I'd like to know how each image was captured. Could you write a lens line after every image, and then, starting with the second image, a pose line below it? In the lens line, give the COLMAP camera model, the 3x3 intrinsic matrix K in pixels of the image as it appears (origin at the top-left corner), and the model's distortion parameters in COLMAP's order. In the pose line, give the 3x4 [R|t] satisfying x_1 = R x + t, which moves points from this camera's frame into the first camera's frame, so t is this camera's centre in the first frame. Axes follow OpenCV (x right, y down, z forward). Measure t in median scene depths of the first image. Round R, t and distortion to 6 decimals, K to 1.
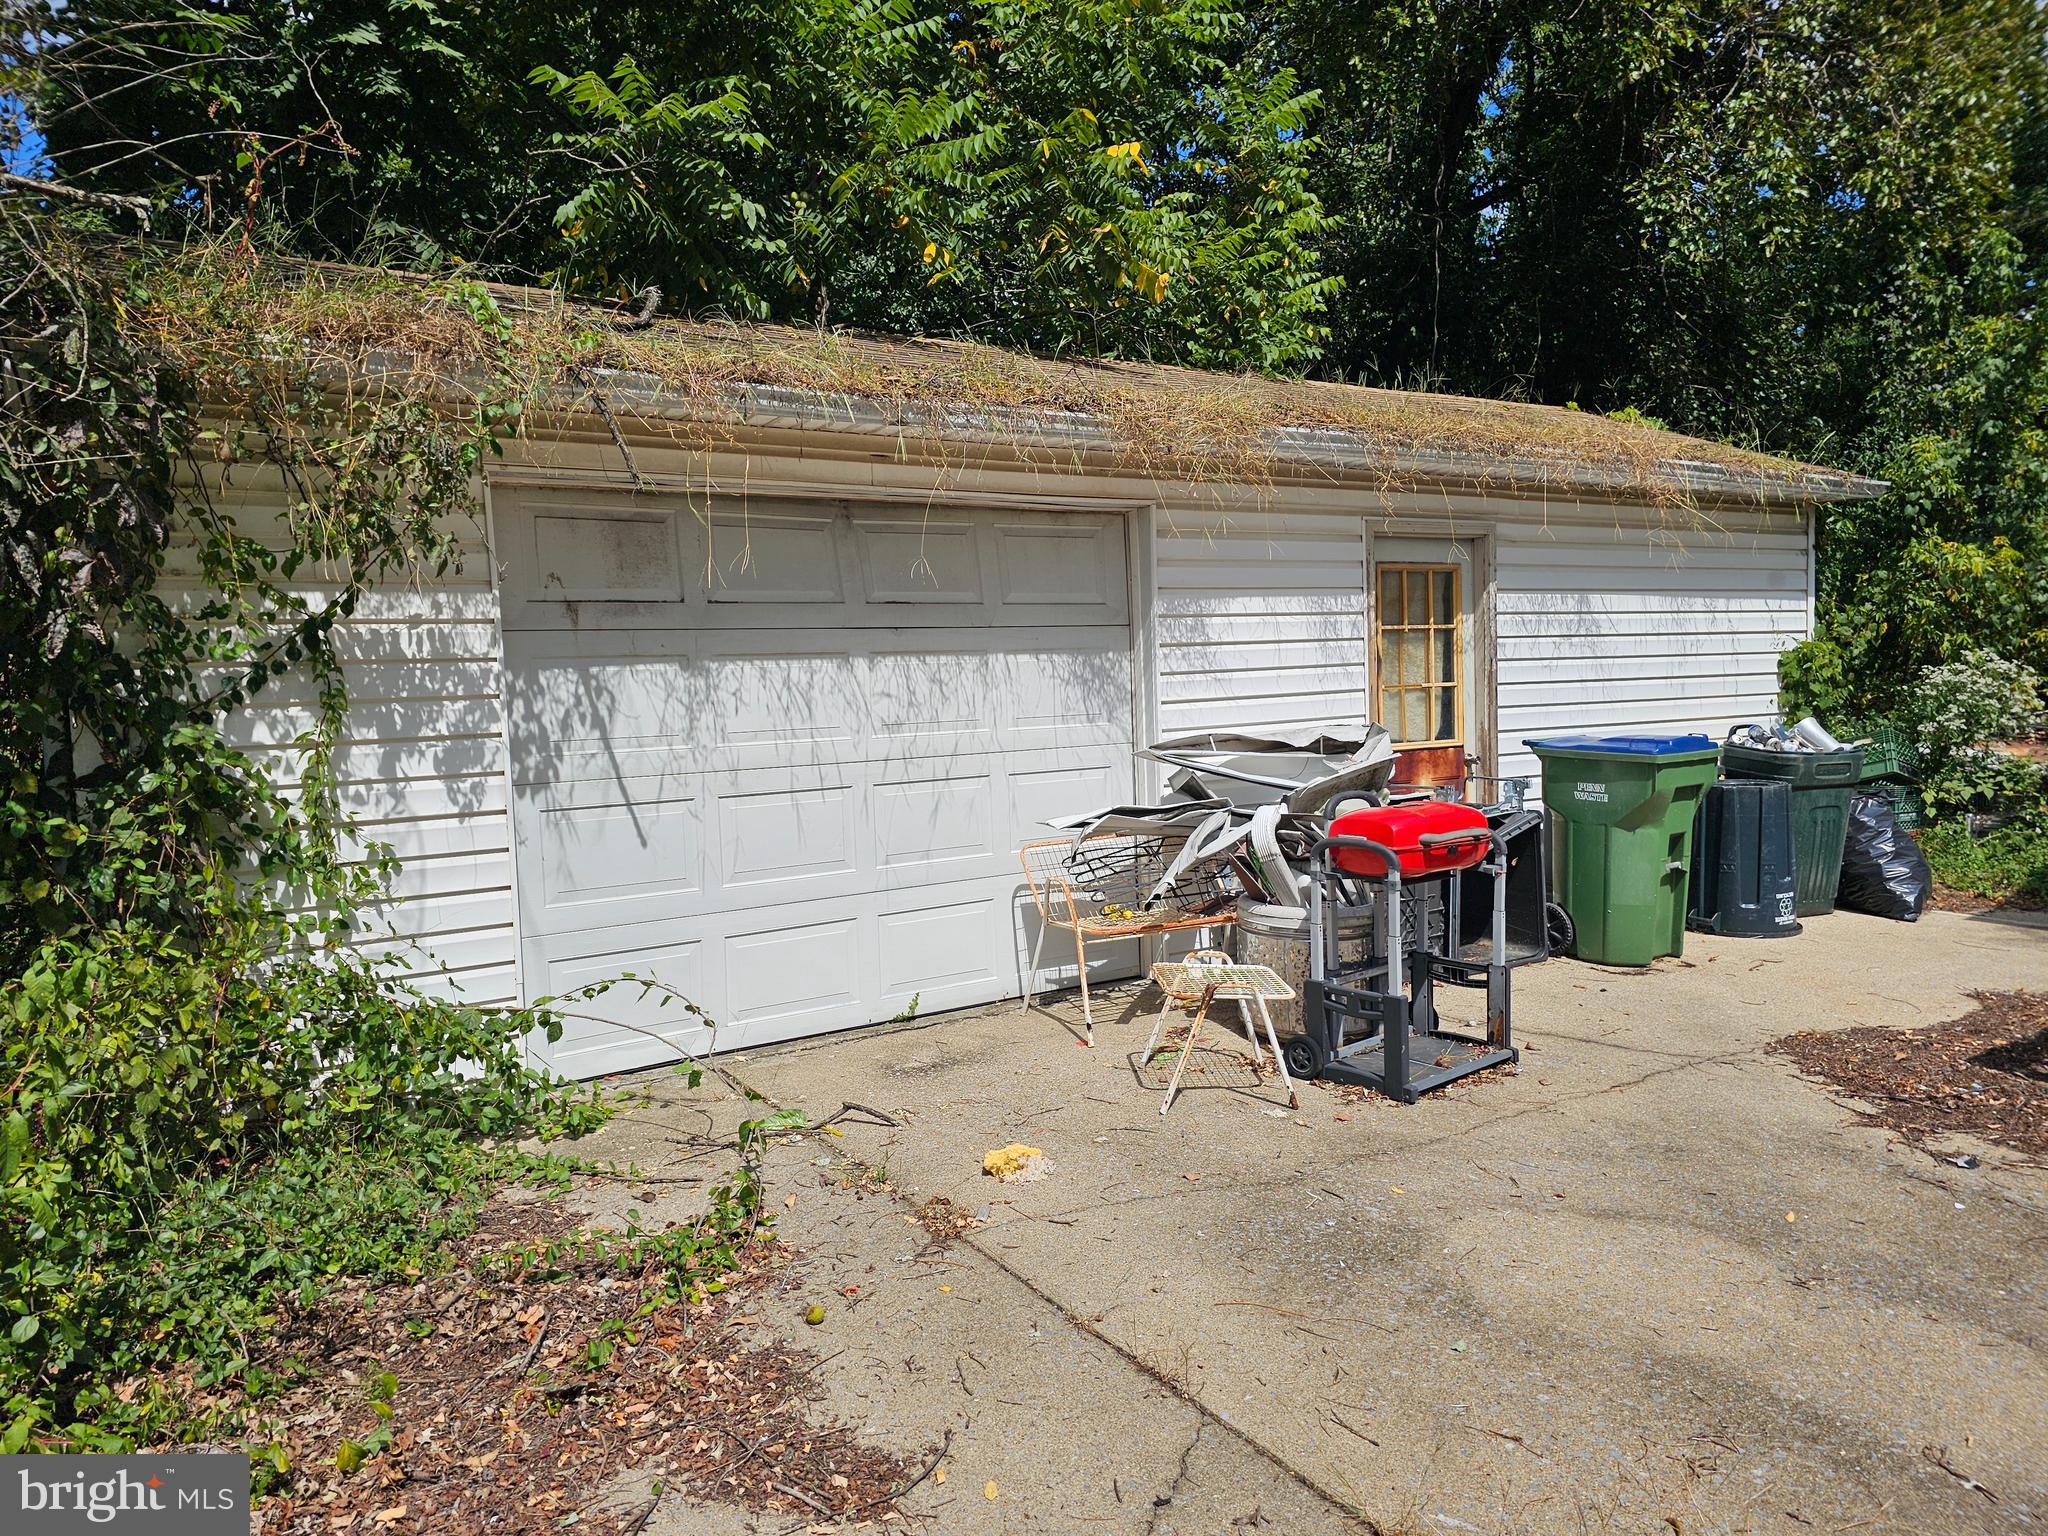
lens RADIAL K [[1378.1, 0, 1029.0], [0, 1378.1, 769.9], [0, 0, 1]] dist [0.028383, -0.012751]
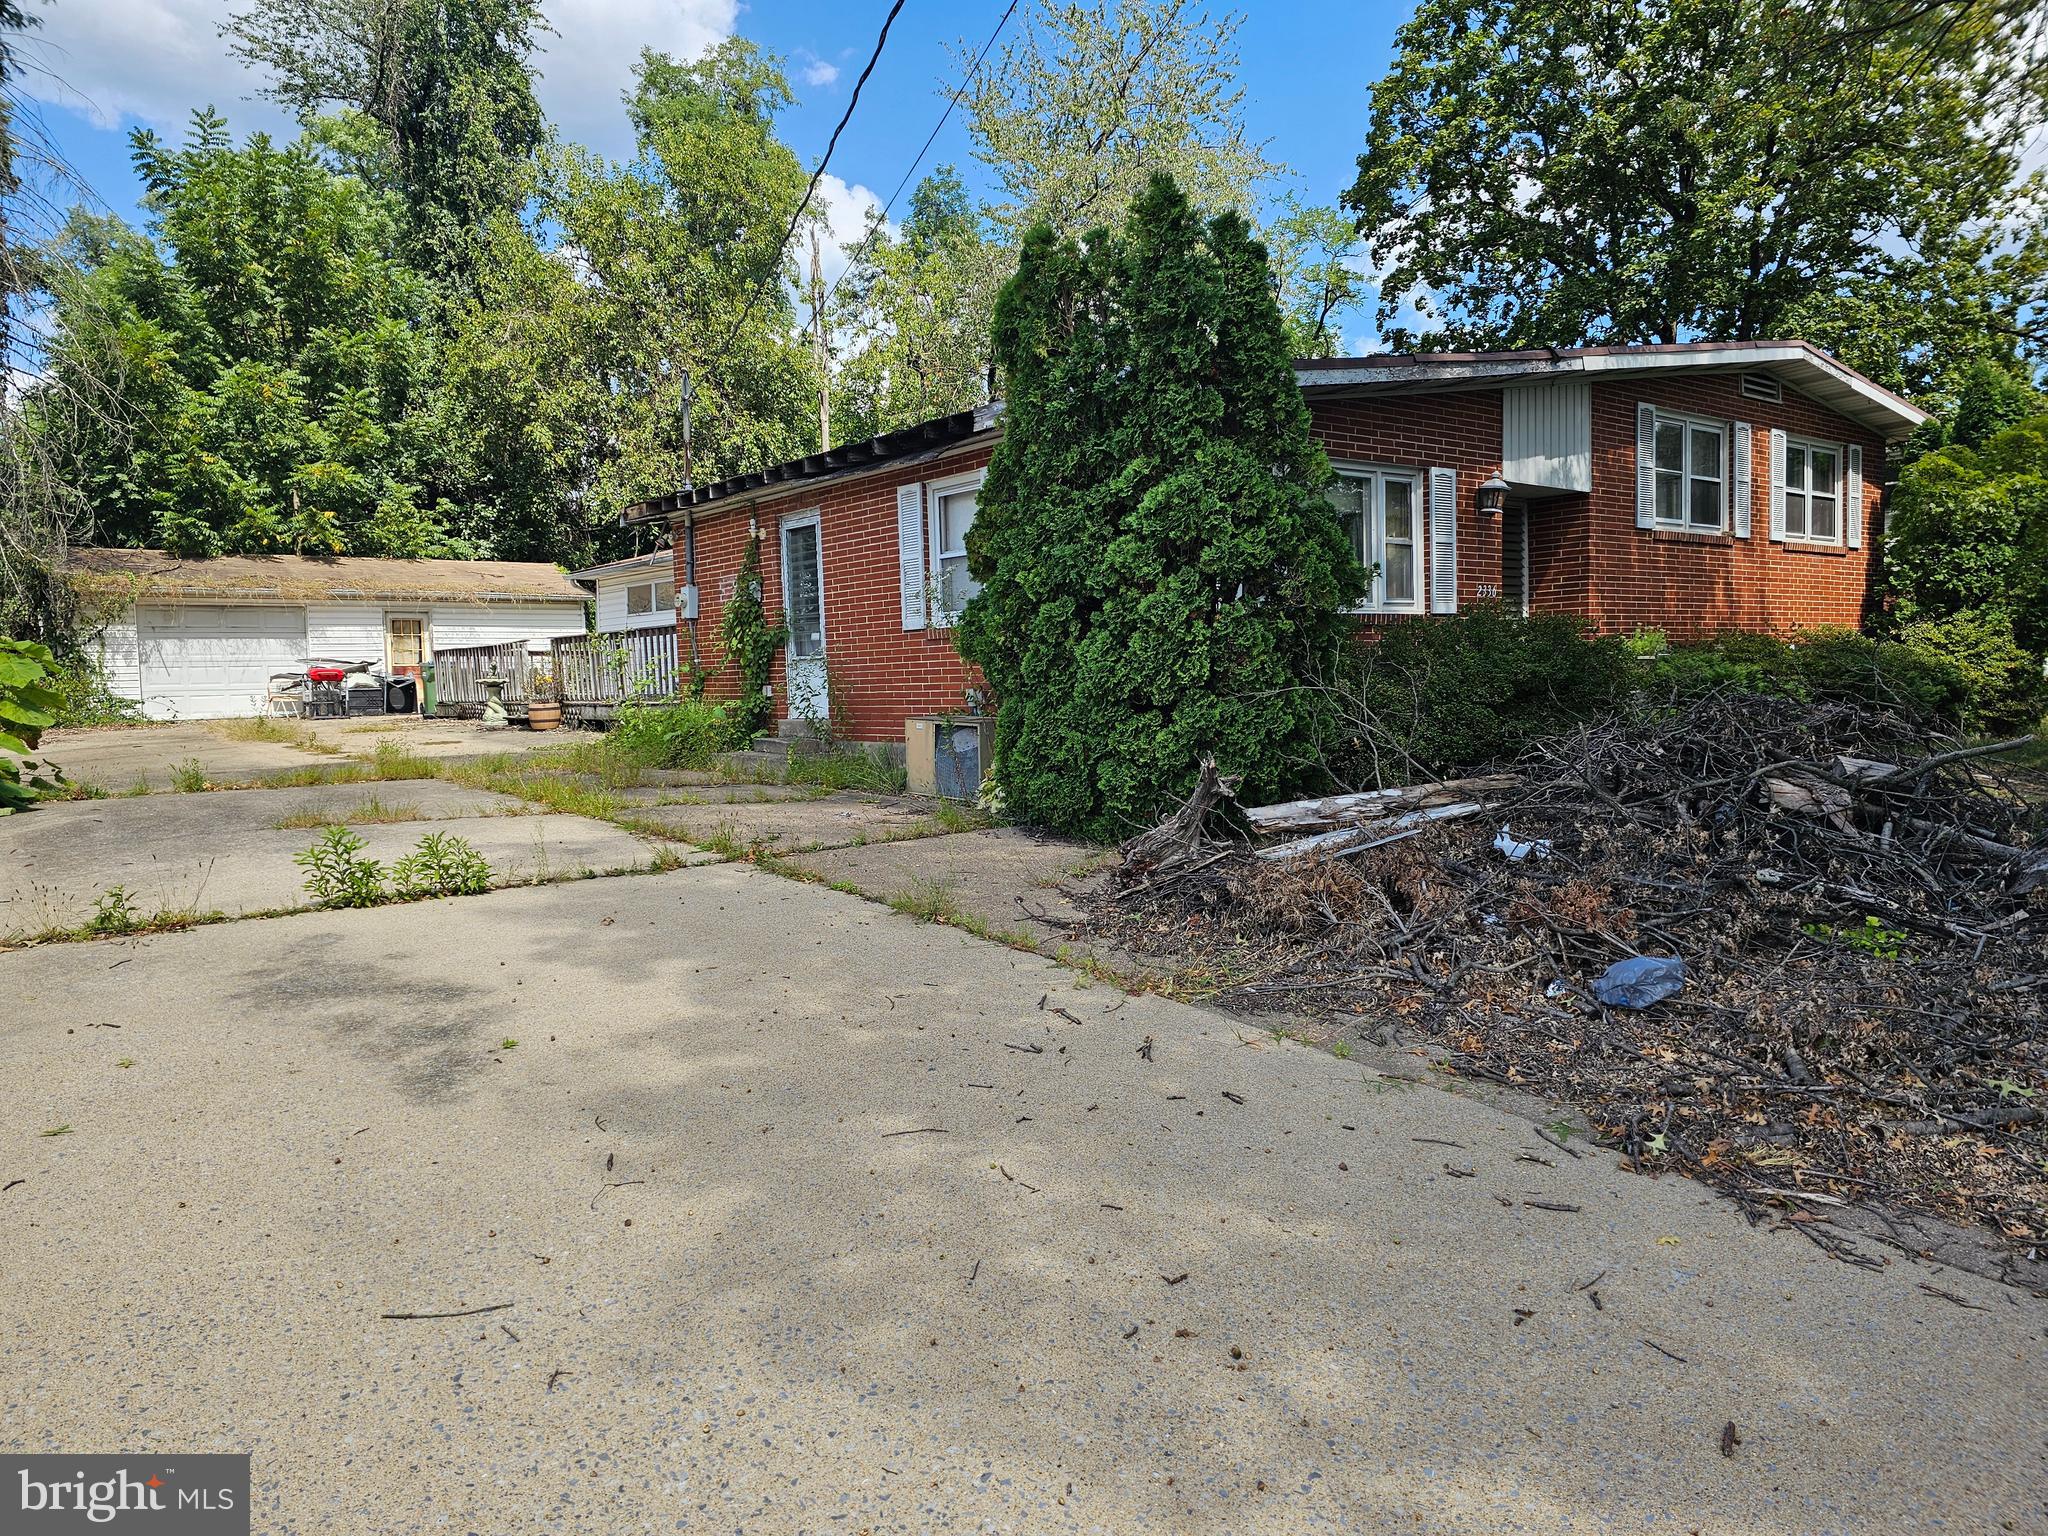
lens RADIAL K [[1378.1, 0, 1019.0], [0, 1378.1, 767.9], [0, 0, 1]] dist [0.028383, -0.012751]
pose [[0.996254, 0.000103, 0.086471, 2.419478], [0.000797, 0.999946, -0.010378, 0.456291], [-0.086467, 0.010408, 0.996200, -4.409154]]
